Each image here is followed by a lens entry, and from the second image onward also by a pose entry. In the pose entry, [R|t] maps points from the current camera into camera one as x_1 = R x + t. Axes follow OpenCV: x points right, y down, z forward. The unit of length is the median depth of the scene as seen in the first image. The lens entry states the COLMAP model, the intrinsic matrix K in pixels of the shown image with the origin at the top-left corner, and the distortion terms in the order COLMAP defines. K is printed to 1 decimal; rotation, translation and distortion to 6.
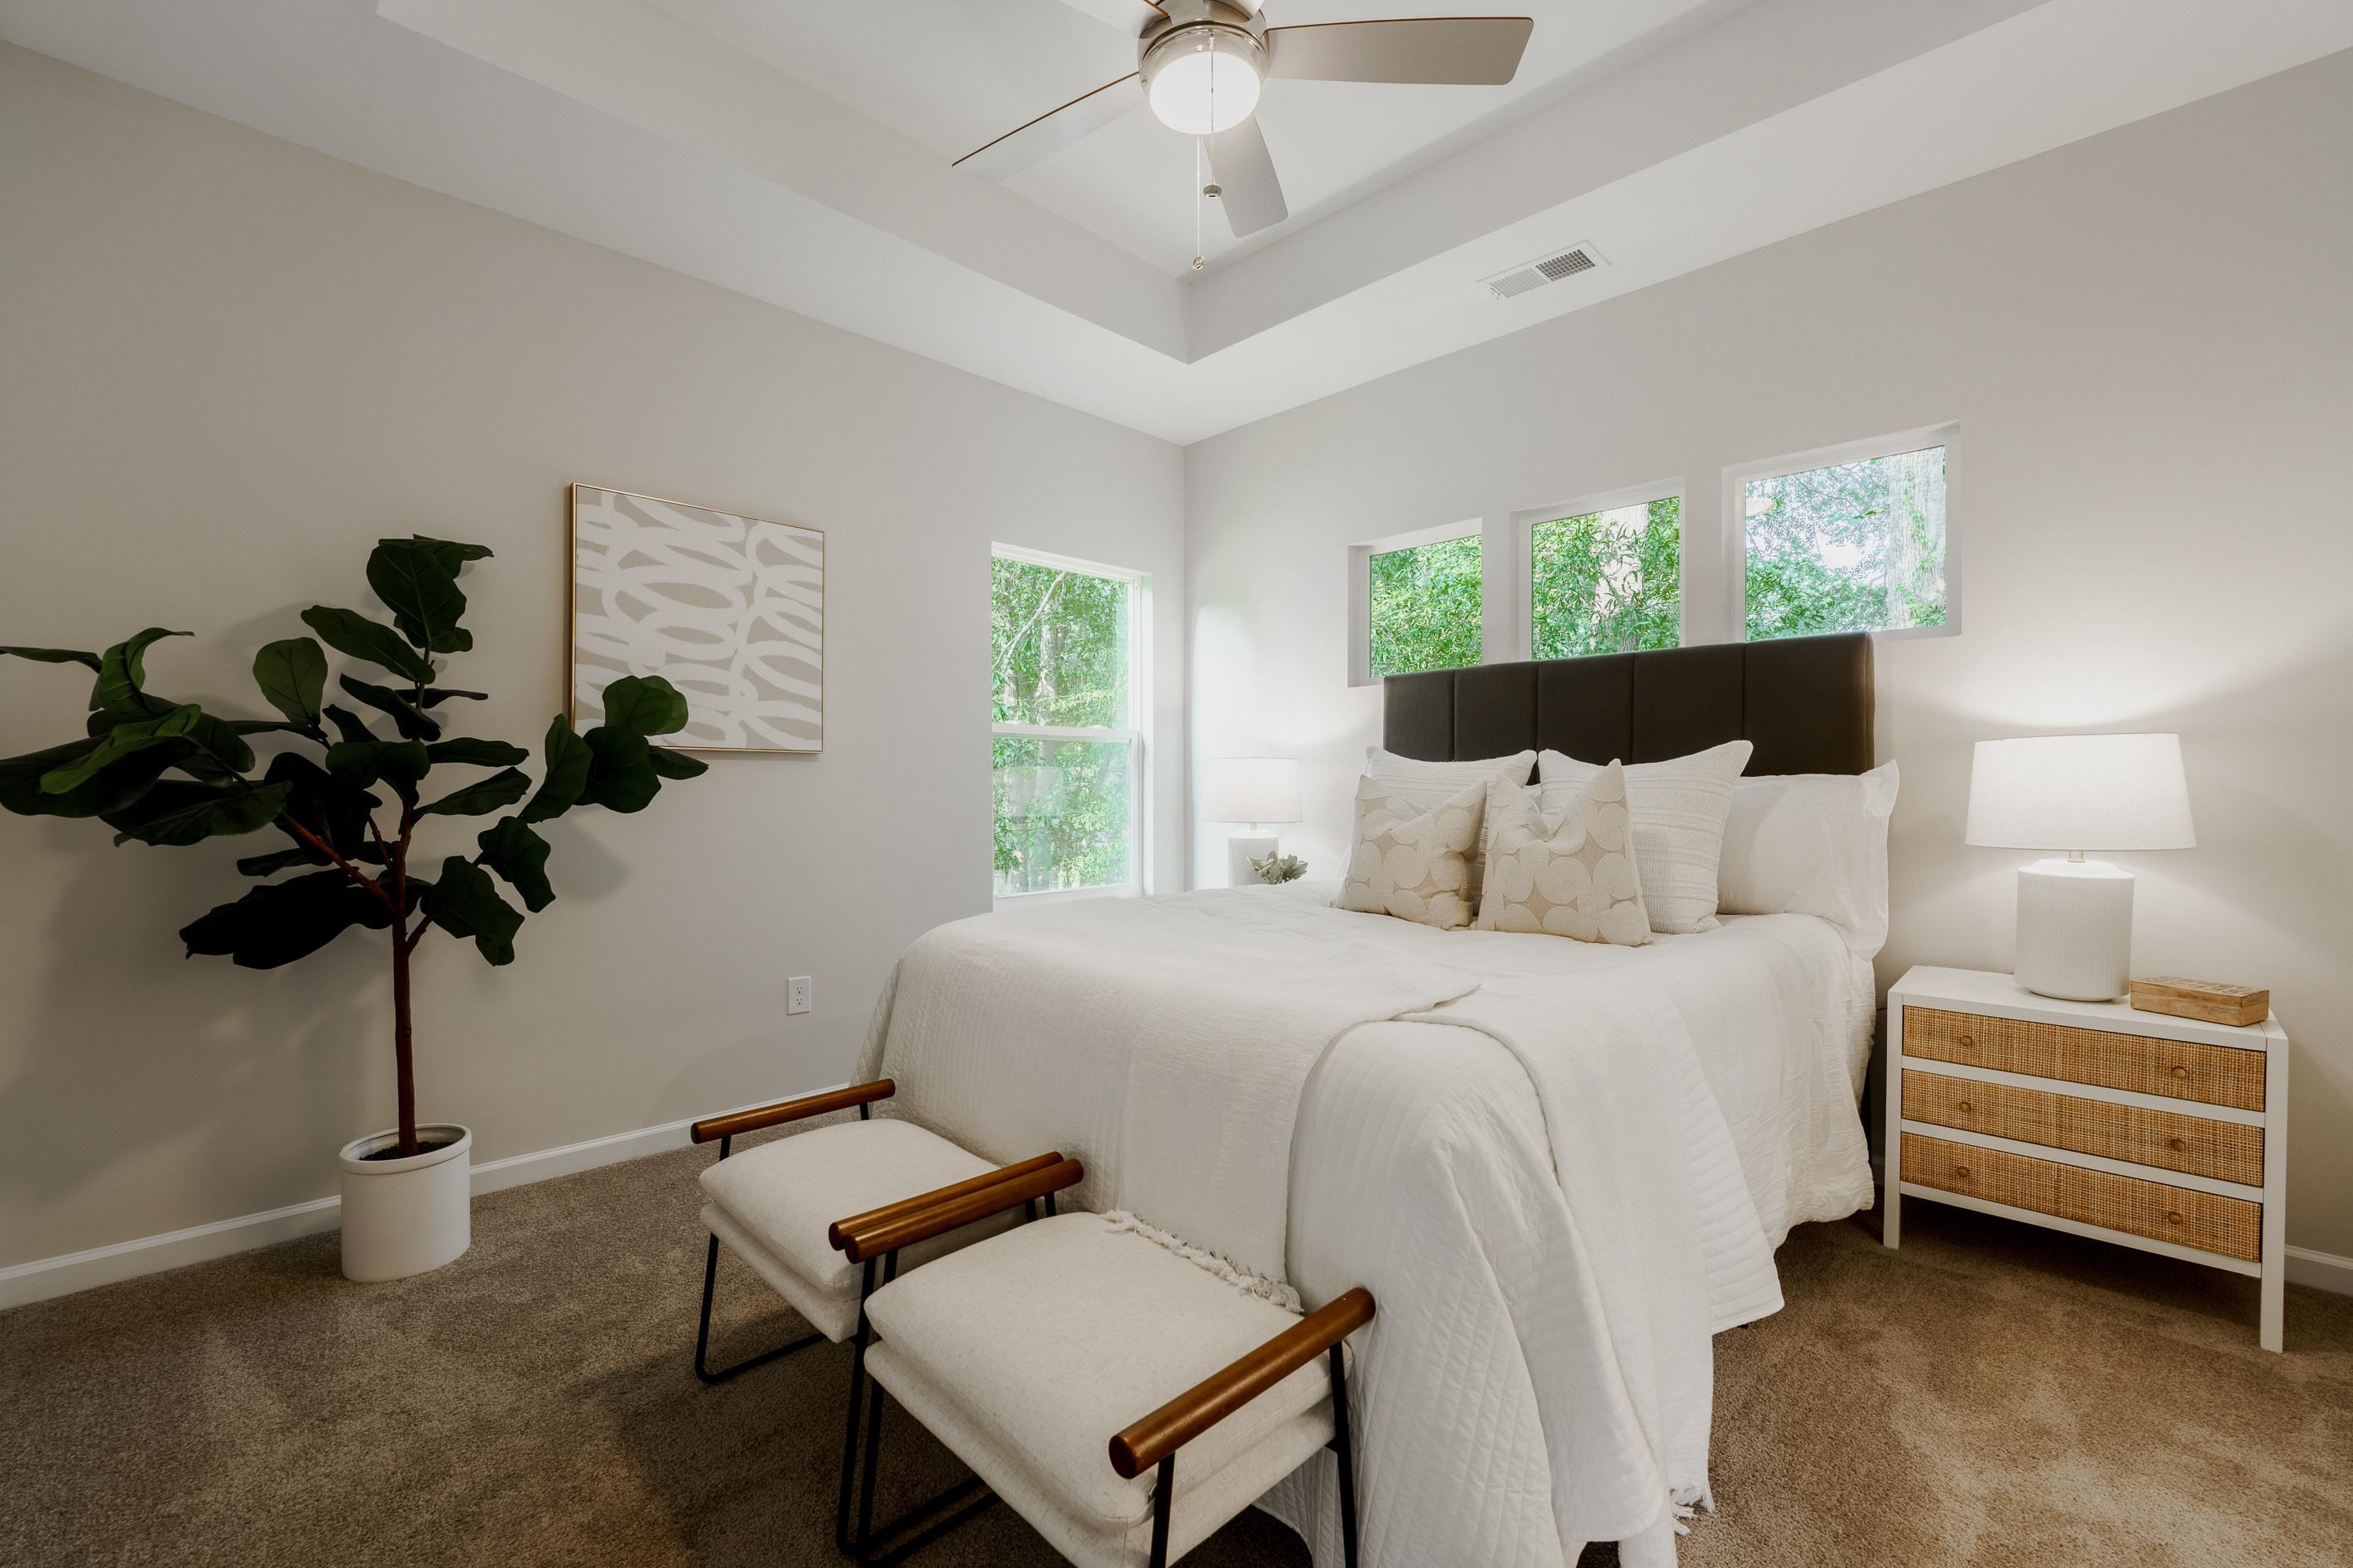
lens RADIAL K [[963.5, 0, 1174.8], [0, 963.5, 794.2], [0, 0, 1]] dist [-0.027539, 0.004970]
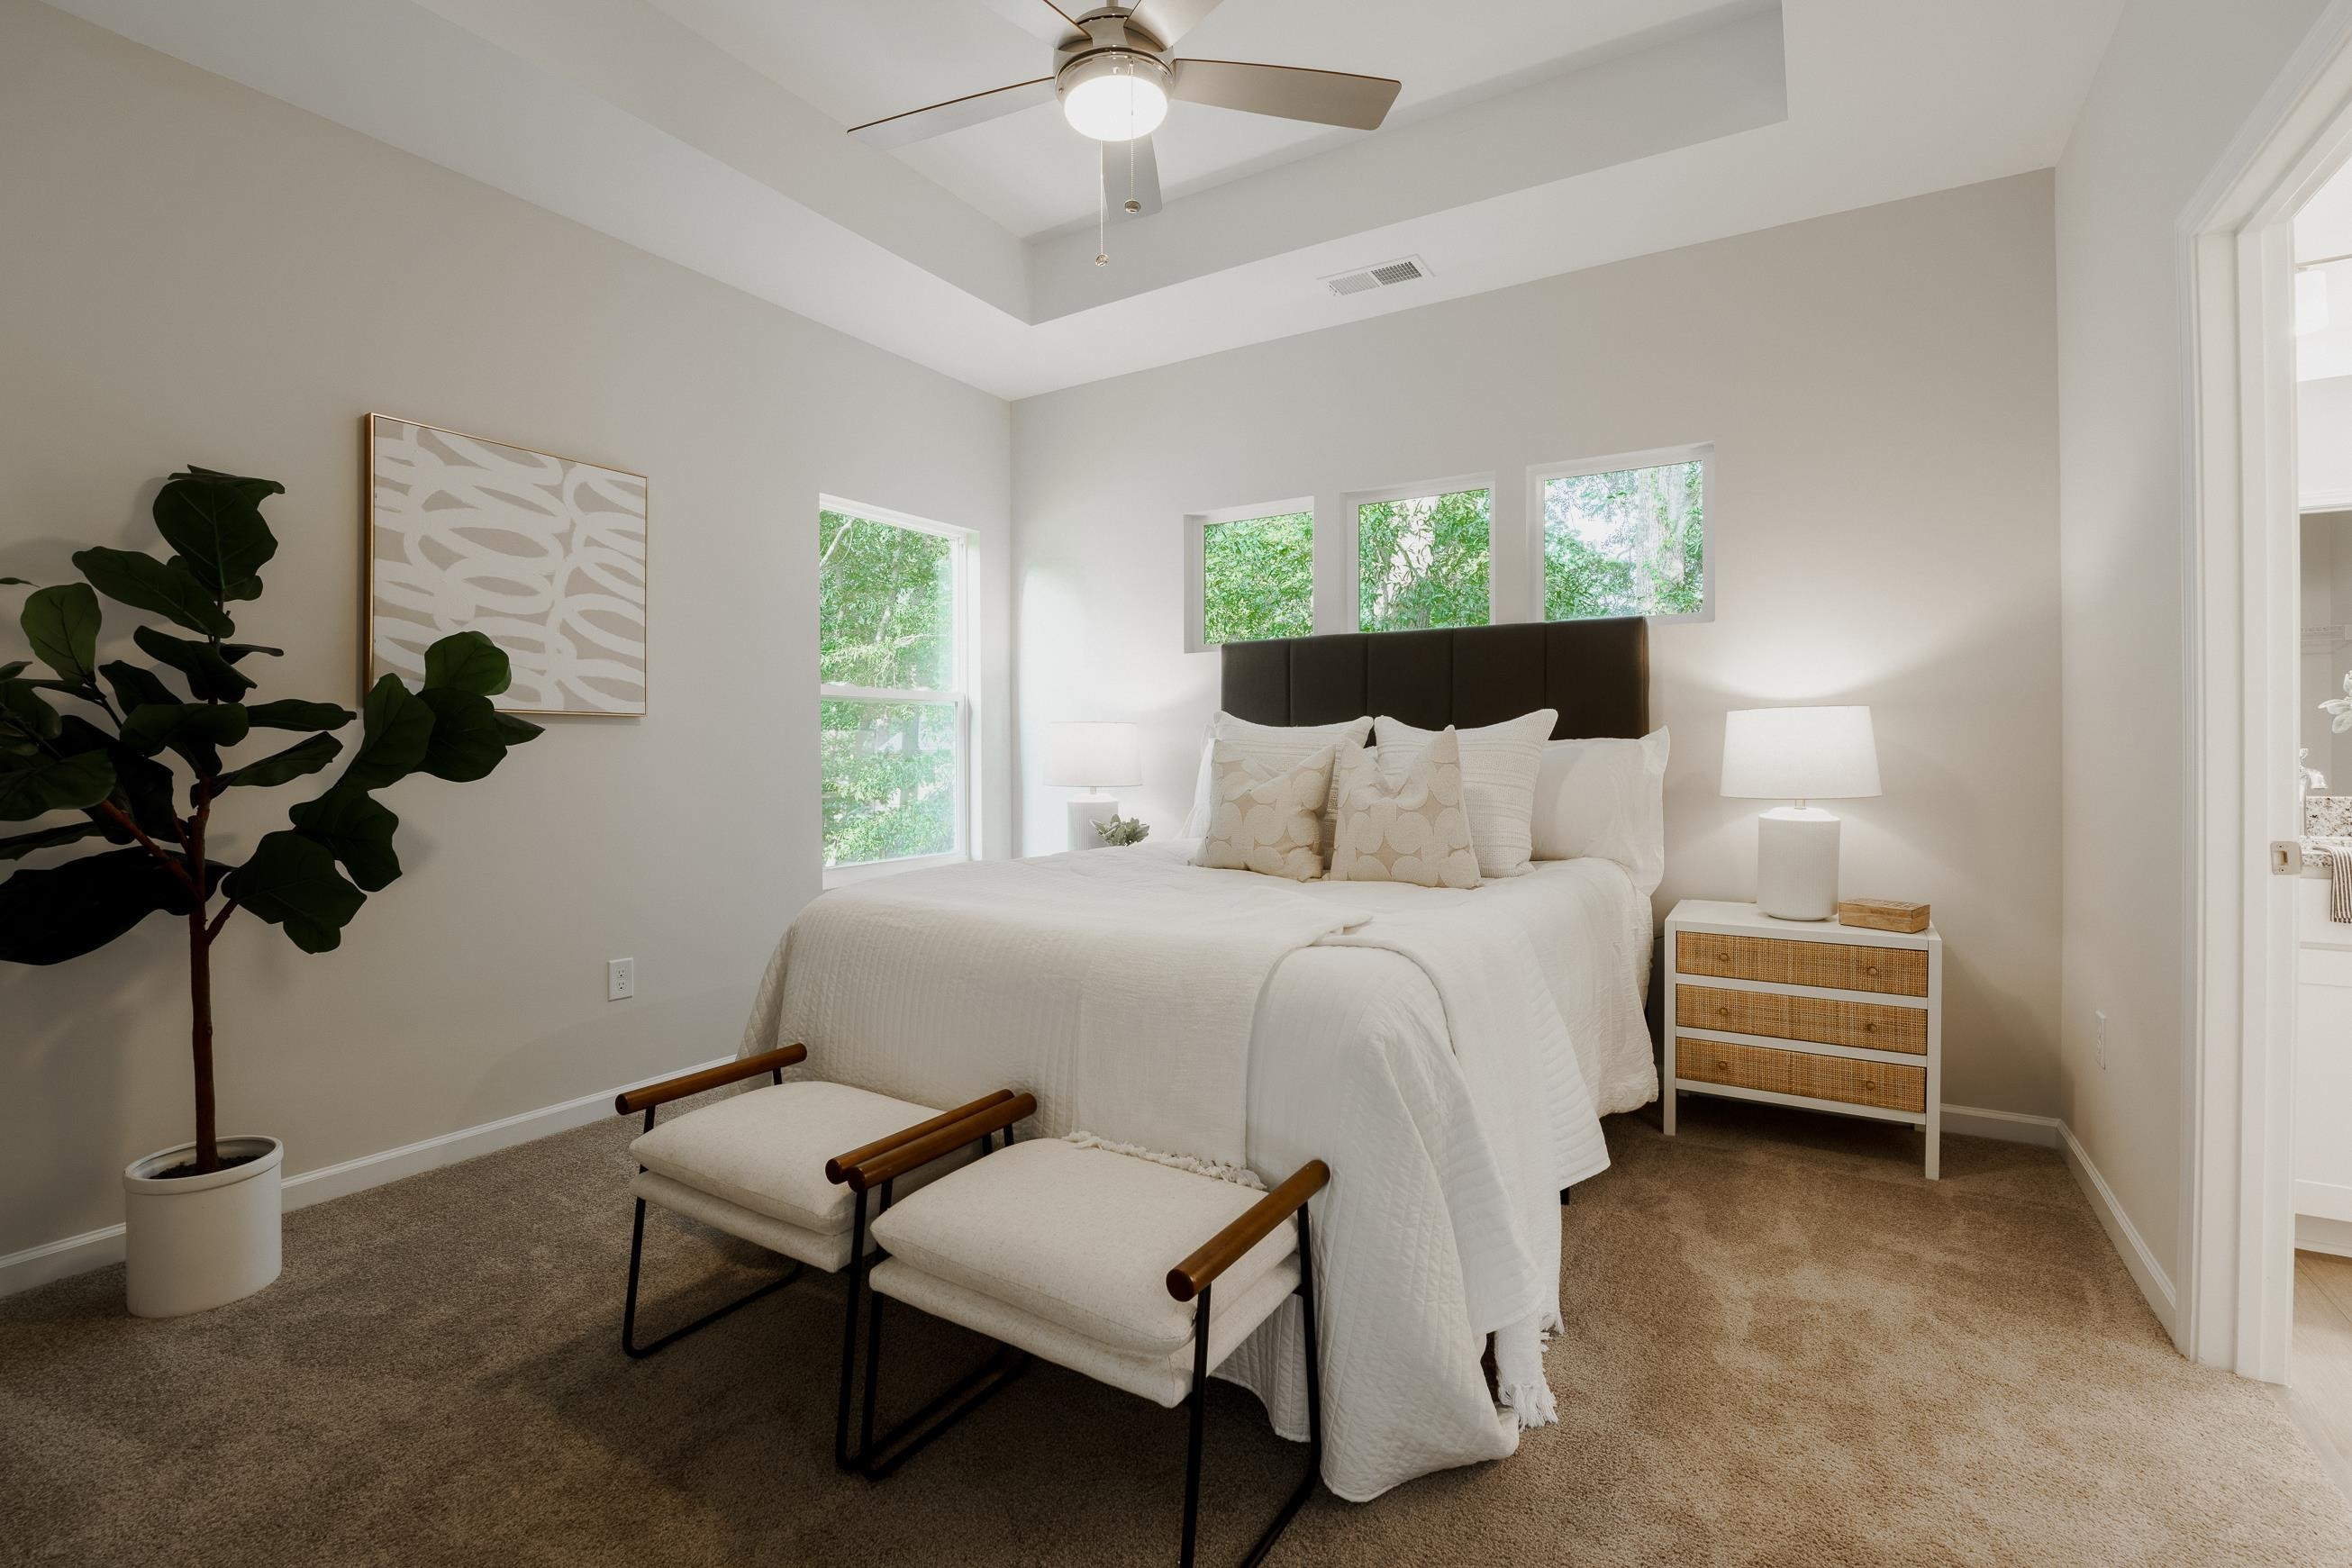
lens RADIAL K [[1049.6, 0, 1162.5], [0, 1049.6, 758.7], [0, 0, 1]] dist [-0.020146, 0.001608]
pose [[0.974597, -0.005326, 0.223901, -0.155472], [0.005507, 0.999985, -0.000185, 0.001540], [-0.223897, 0.001414, 0.974612, -0.136676]]
